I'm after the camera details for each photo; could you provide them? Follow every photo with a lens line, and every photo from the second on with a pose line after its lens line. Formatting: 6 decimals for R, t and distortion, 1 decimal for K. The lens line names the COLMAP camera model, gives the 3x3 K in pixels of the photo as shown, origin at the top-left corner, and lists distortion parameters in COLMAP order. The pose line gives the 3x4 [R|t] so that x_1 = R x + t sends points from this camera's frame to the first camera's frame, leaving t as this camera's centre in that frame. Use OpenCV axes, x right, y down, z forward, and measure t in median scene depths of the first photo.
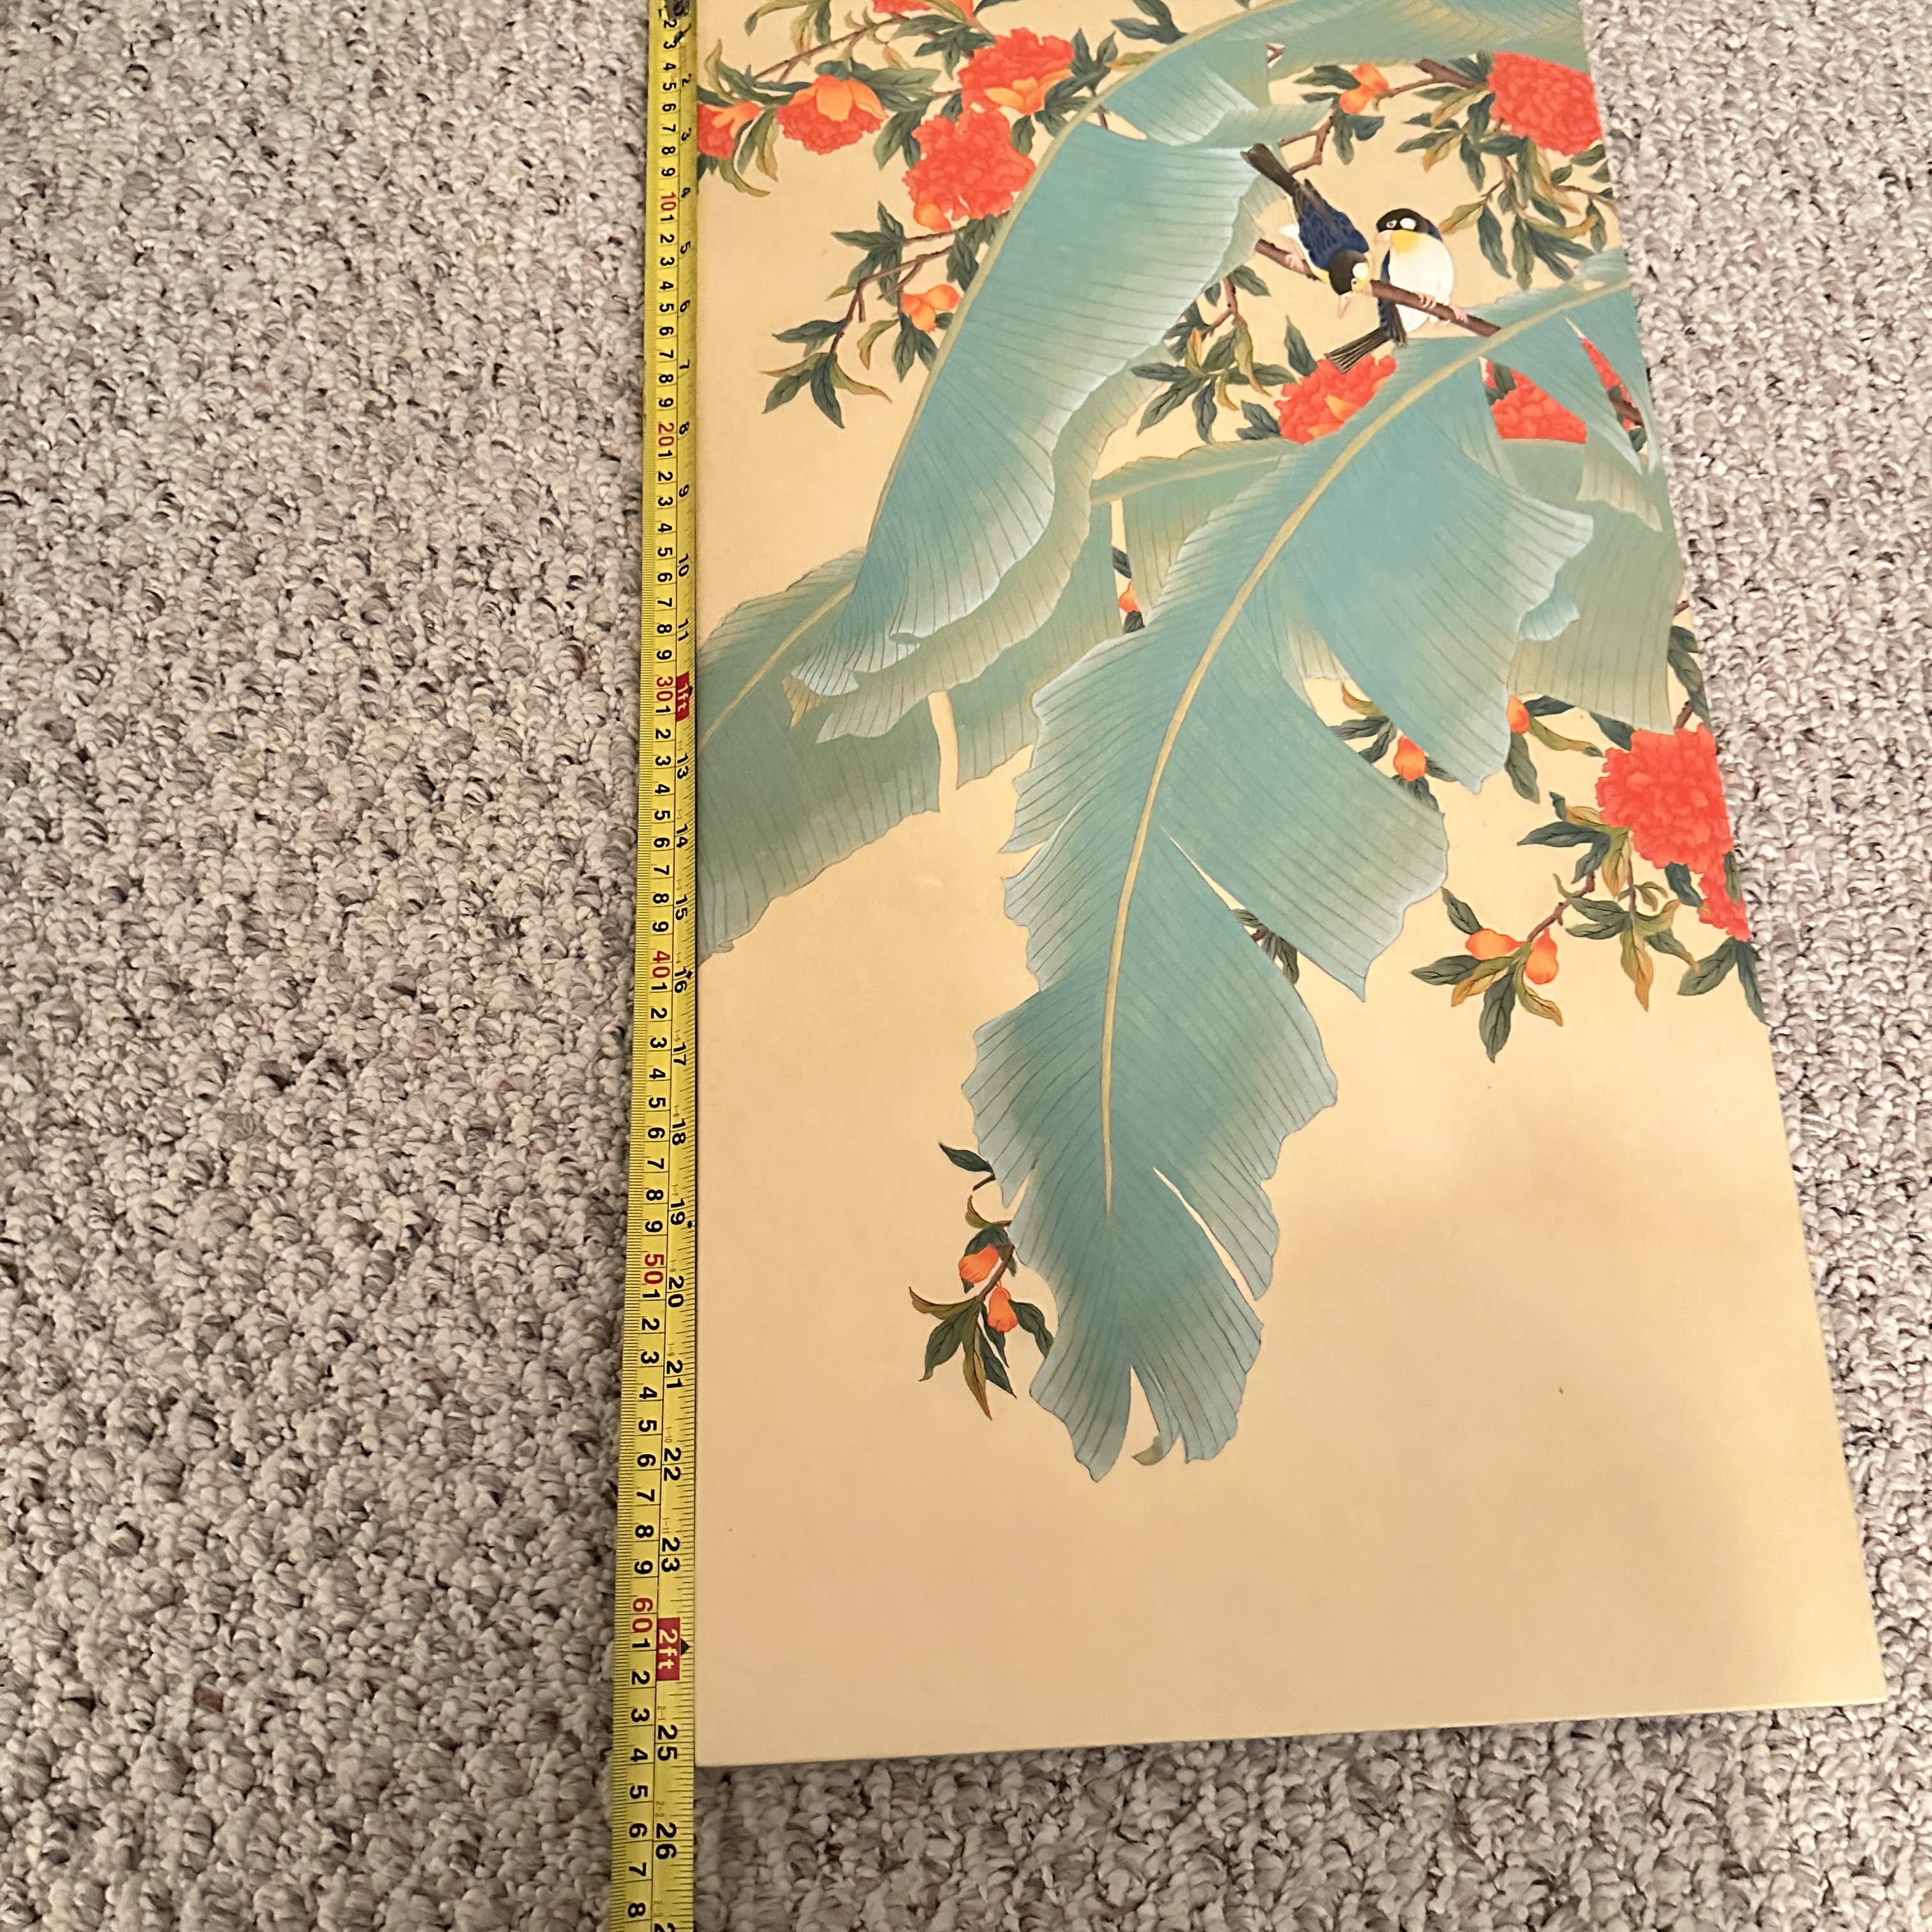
lens RADIAL K [[1858.7, 0, 966.0], [0, 1858.7, 966.0], [0, 0, 1]] dist [0.067211, -0.136407]
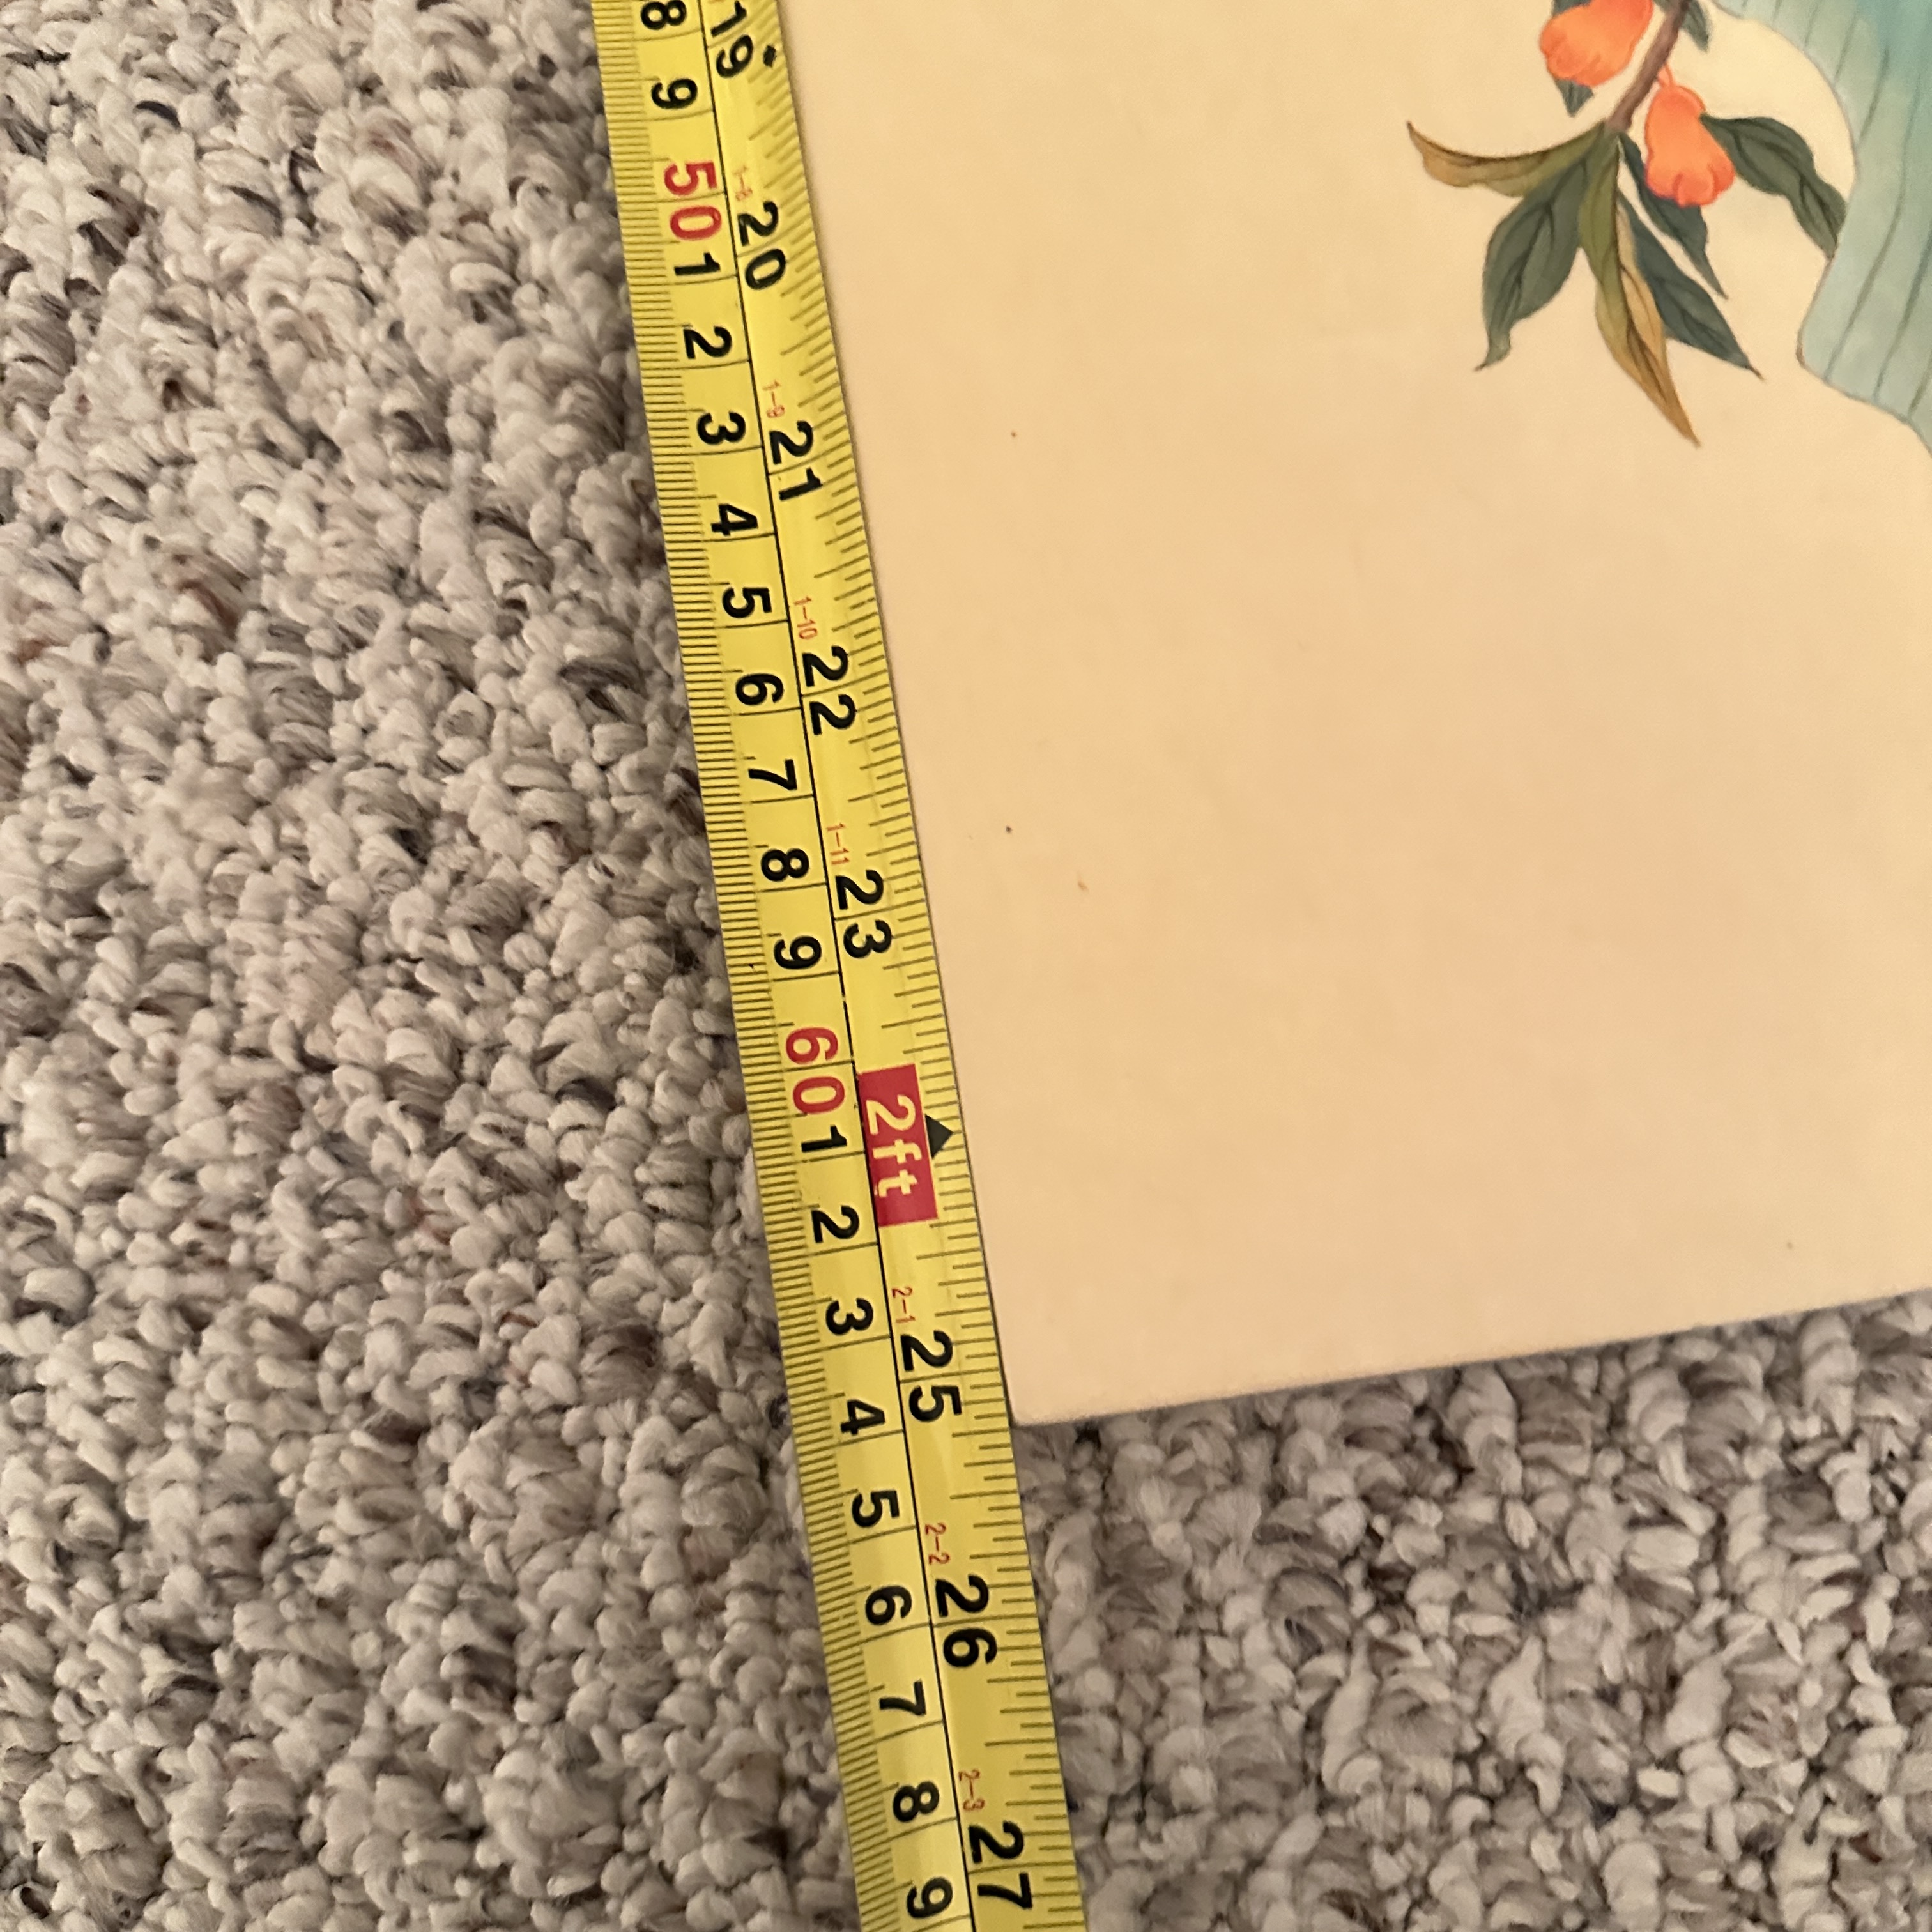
lens RADIAL K [[1844.9, 0, 974.9], [0, 1844.9, 961.3], [0, 0, 1]] dist [0.128759, -0.295465]
pose [[0.987341, -0.123402, -0.099645, -0.099101], [0.144761, 0.957836, 0.248182, 0.233436], [0.064817, -0.259465, 0.963575, 0.637327]]
